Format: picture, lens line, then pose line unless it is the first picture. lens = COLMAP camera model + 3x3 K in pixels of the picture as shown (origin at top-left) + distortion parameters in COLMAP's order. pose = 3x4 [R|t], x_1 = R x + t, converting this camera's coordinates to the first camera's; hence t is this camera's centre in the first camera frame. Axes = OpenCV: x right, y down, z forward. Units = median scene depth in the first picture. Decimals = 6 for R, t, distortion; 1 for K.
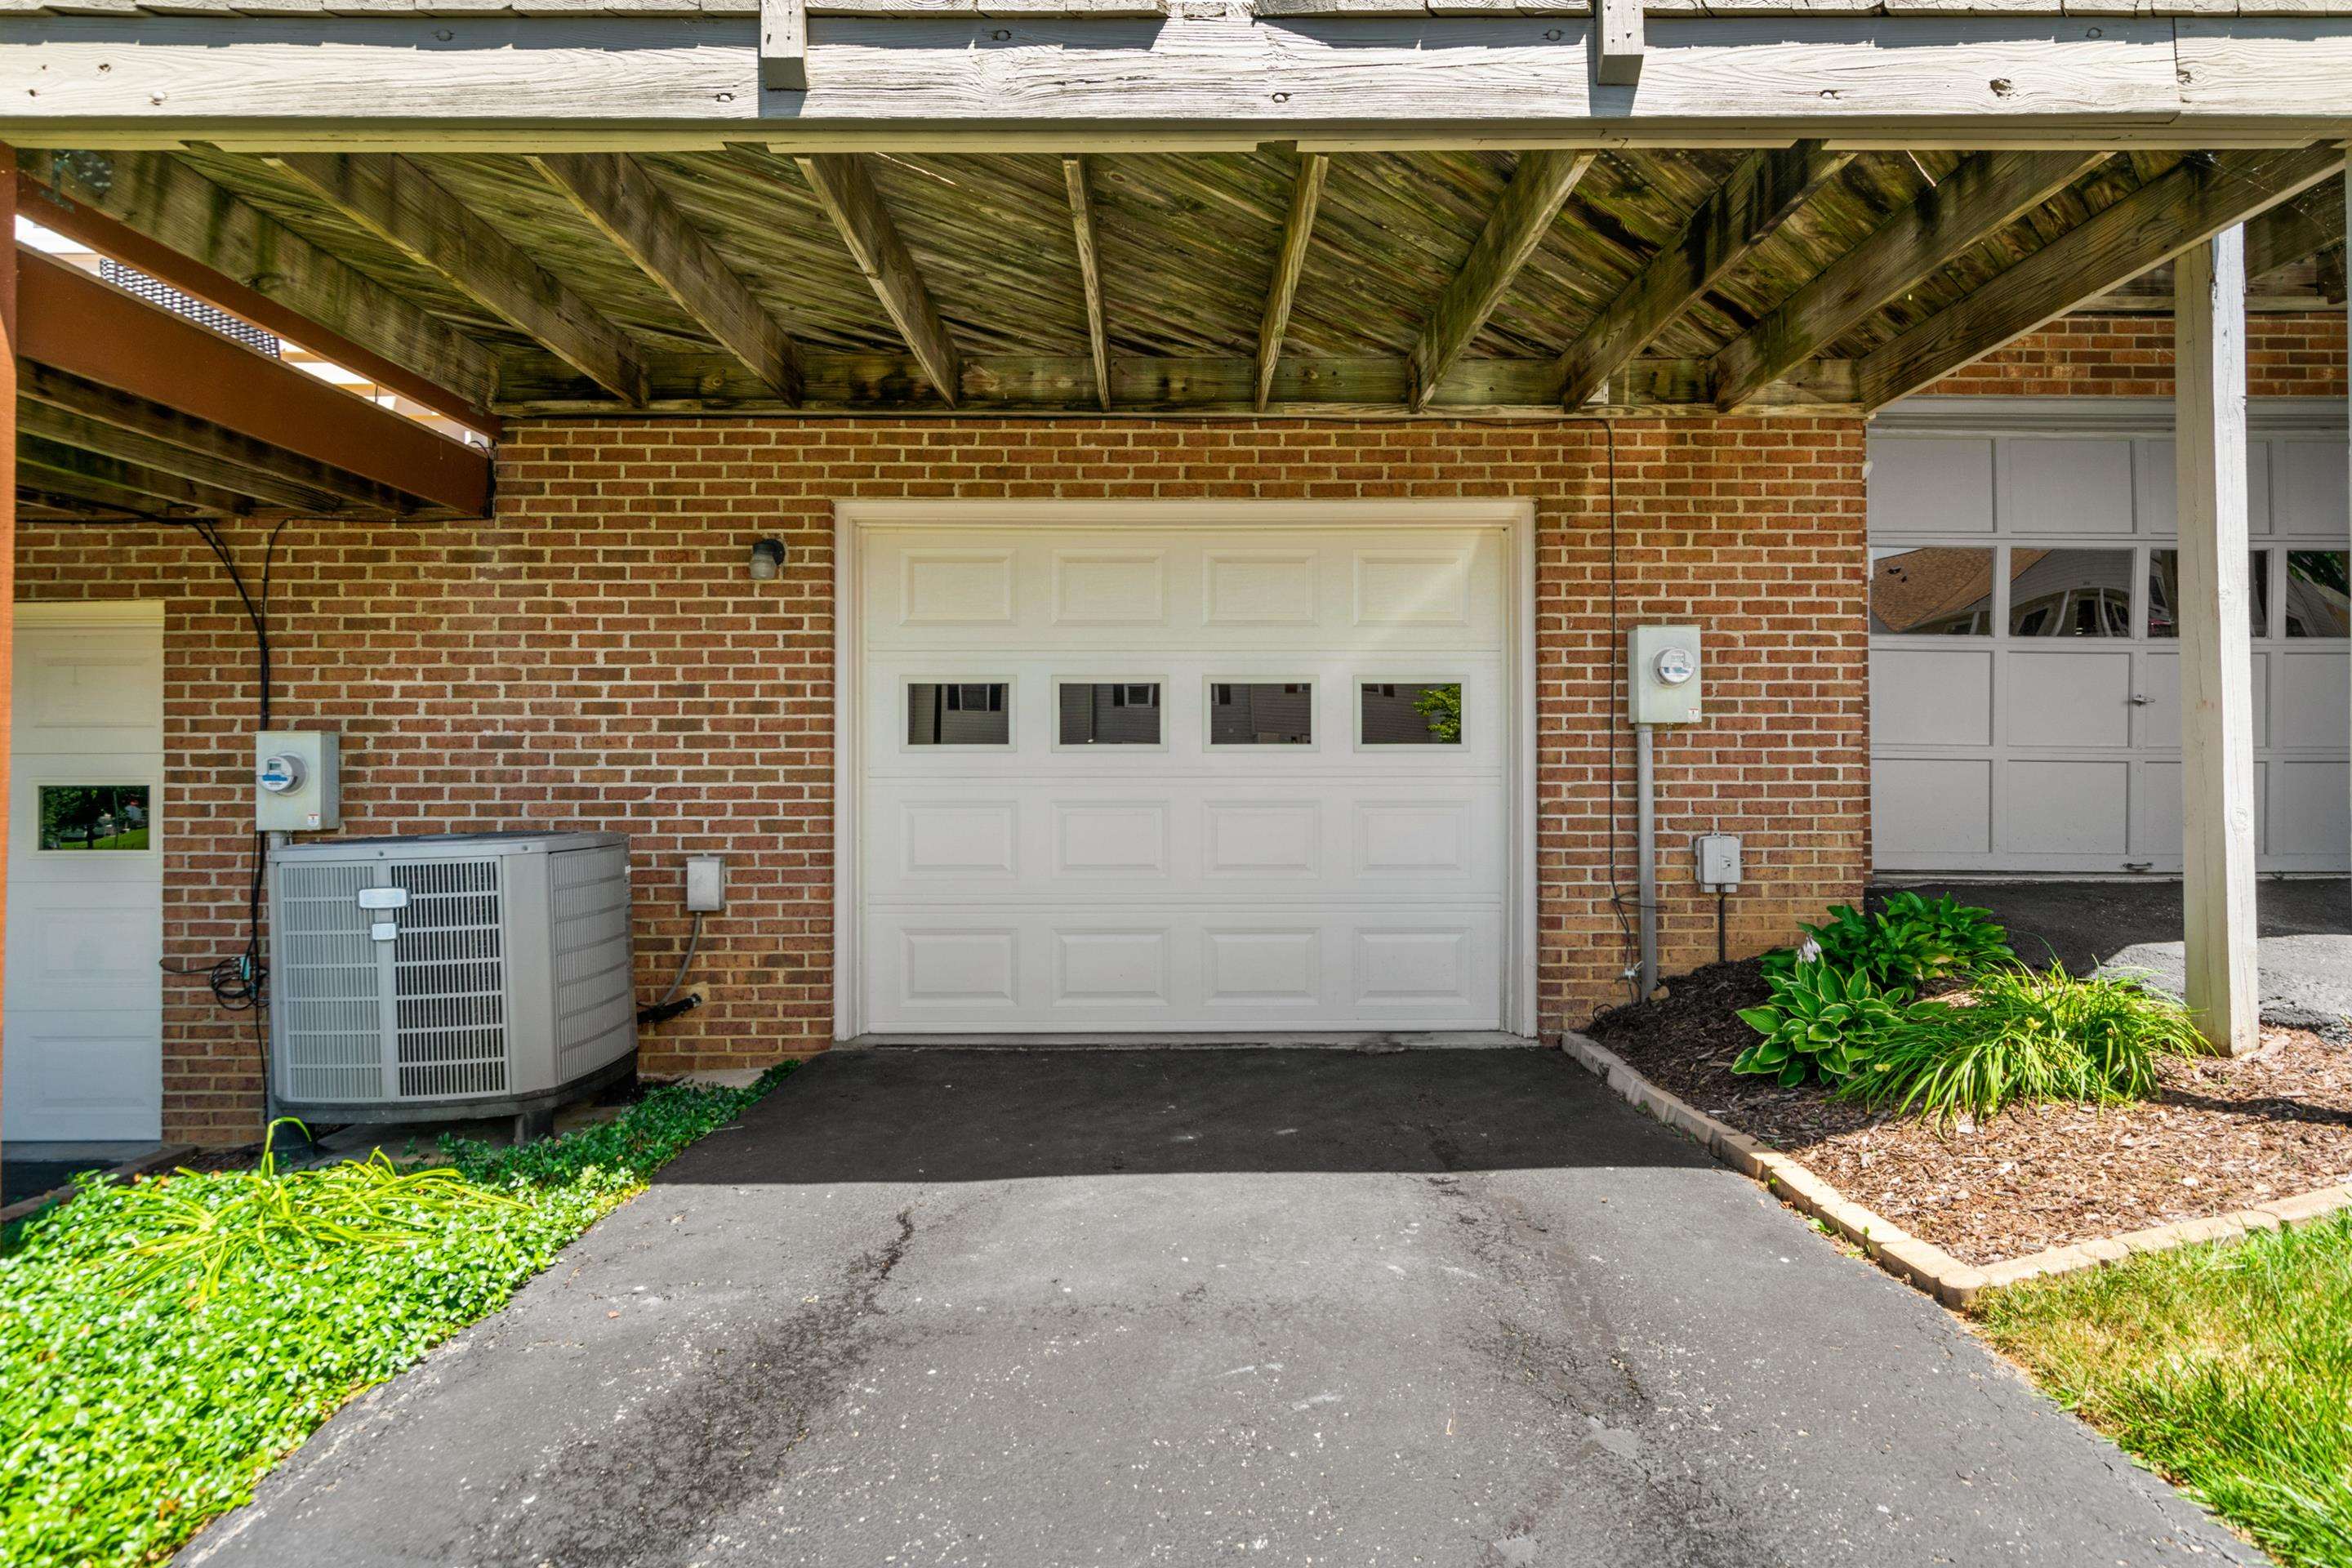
lens RADIAL K [[1339.5, 0, 1177.7], [0, 1339.5, 800.4], [0, 0, 1]] dist [-0.006195, -0.000296]
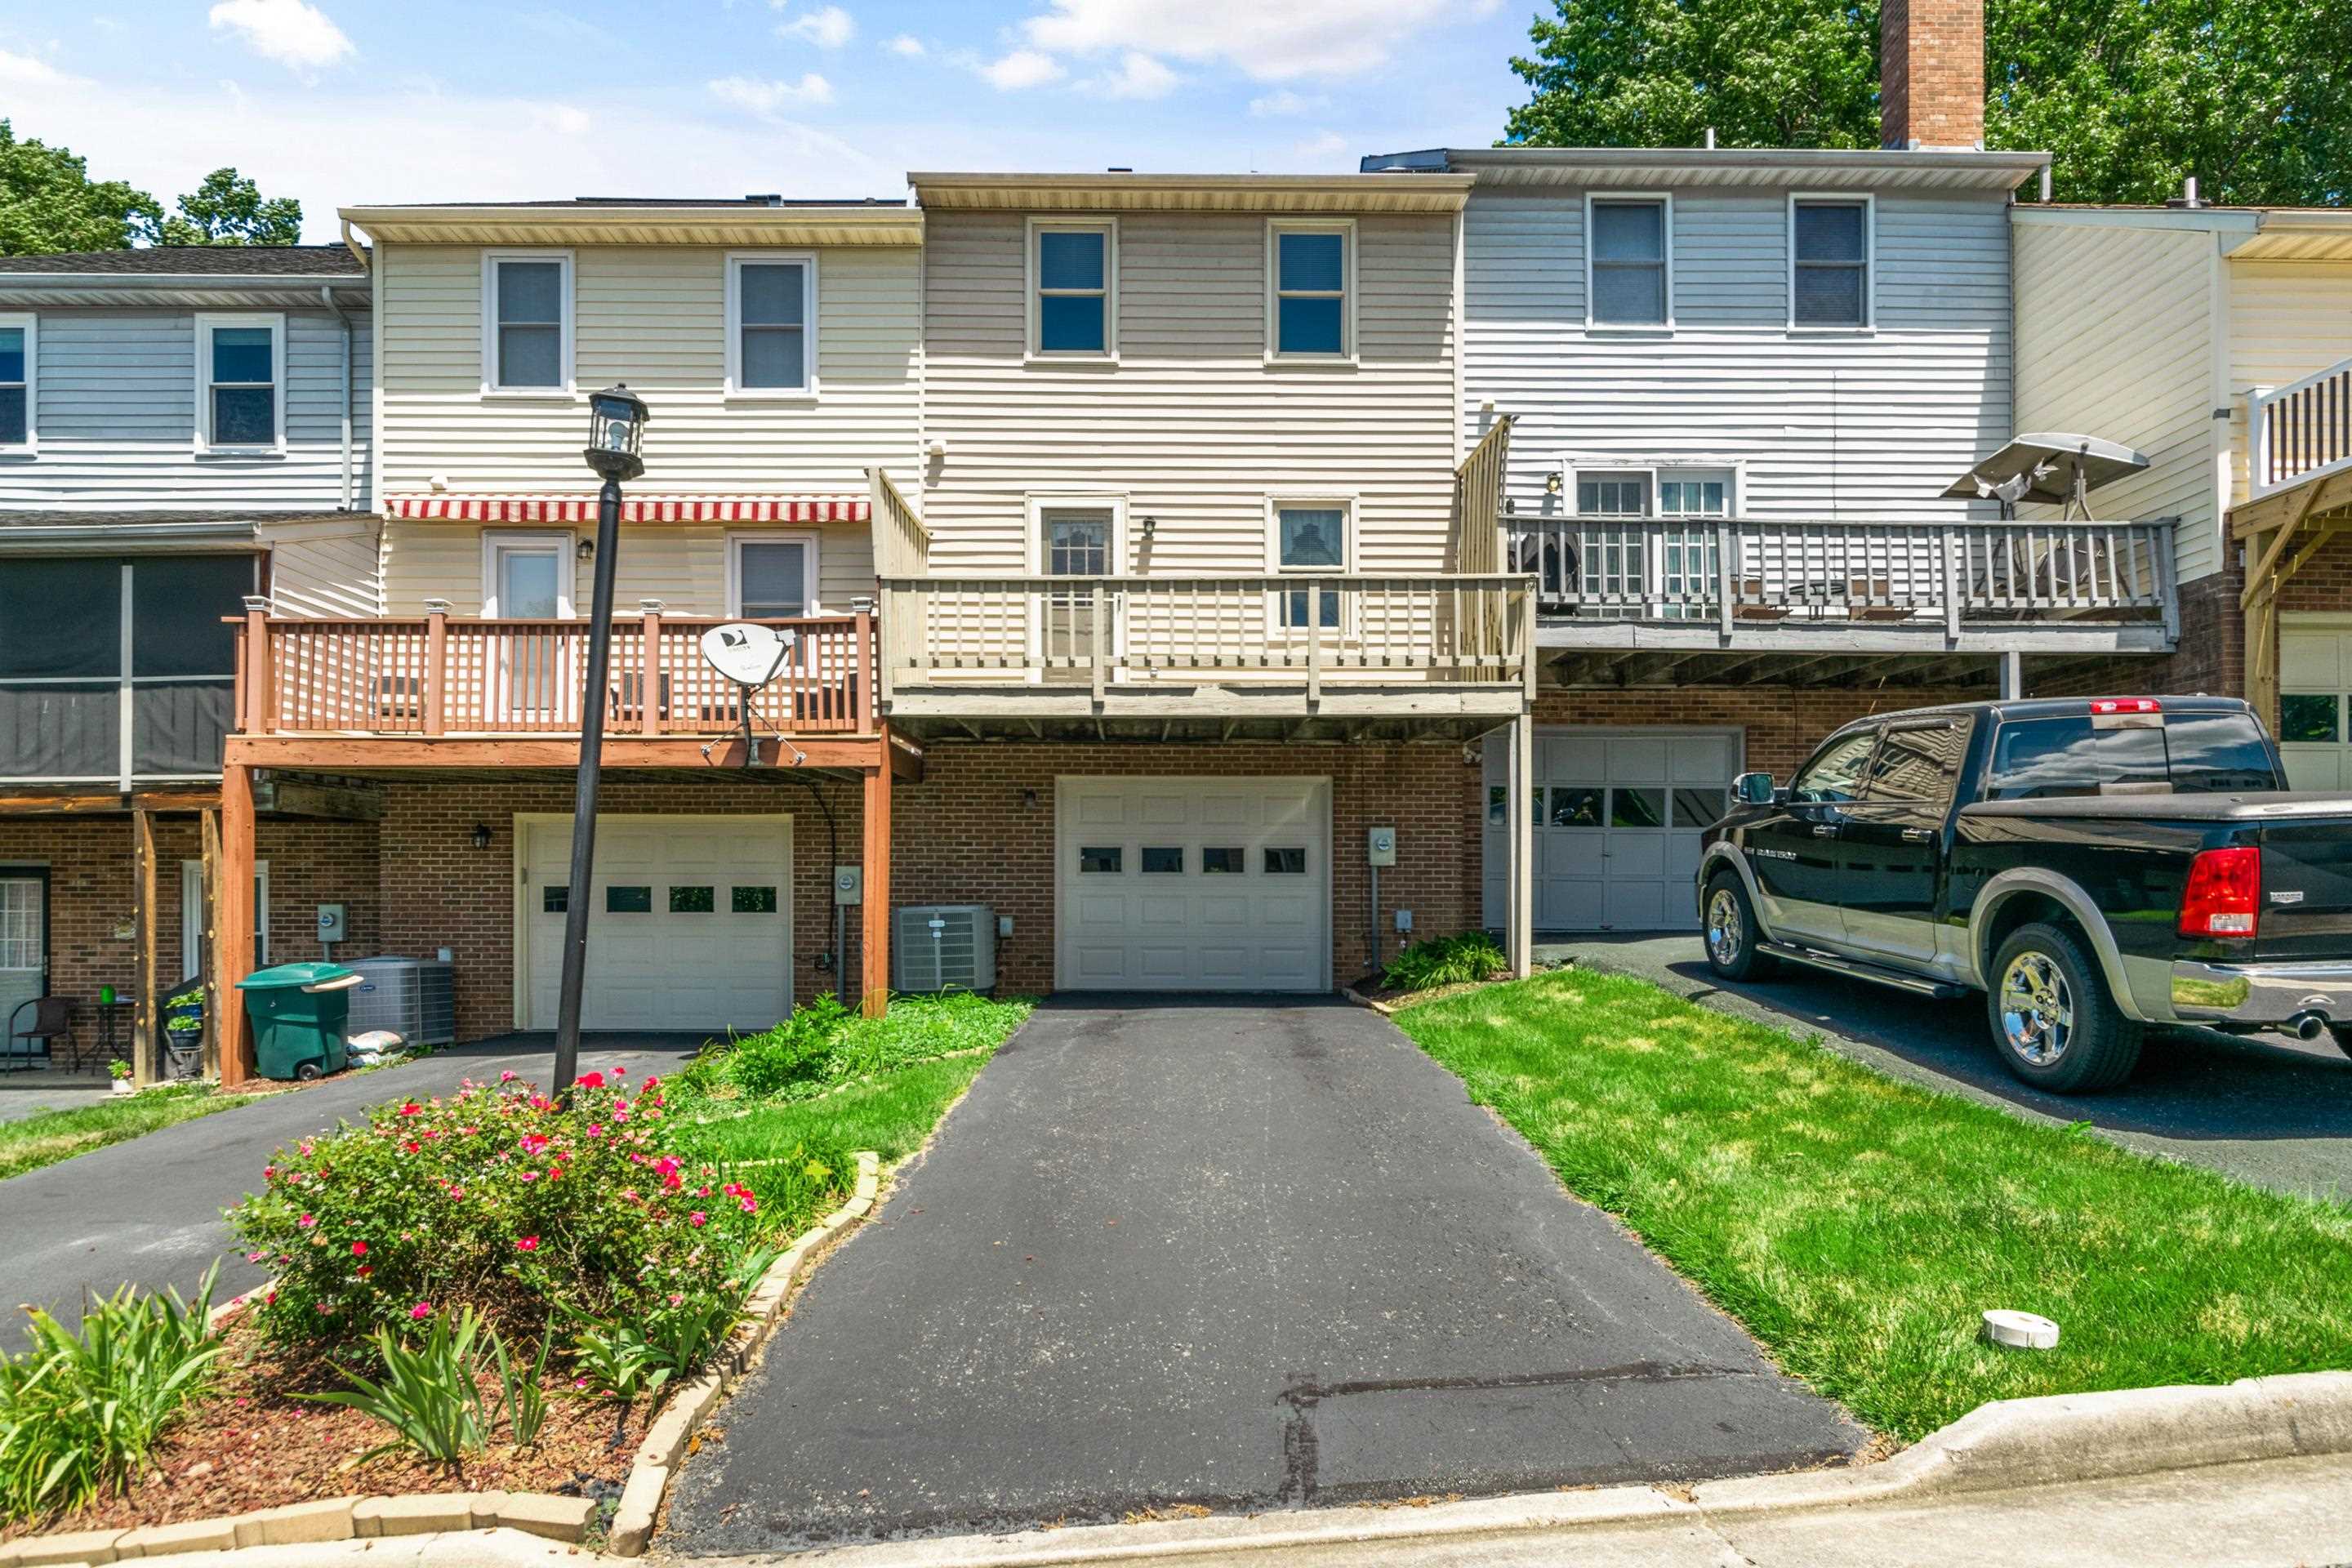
lens RADIAL K [[1452.7, 0, 1176.0], [0, 1452.7, 784.0], [0, 0, 1]] dist [0.003717, 0.000857]
pose [[0.999751, 0.007380, 0.021046, -0.086760], [-0.005521, 0.996188, -0.087063, 0.030295], [-0.021608, 0.086925, 0.995980, -1.761568]]
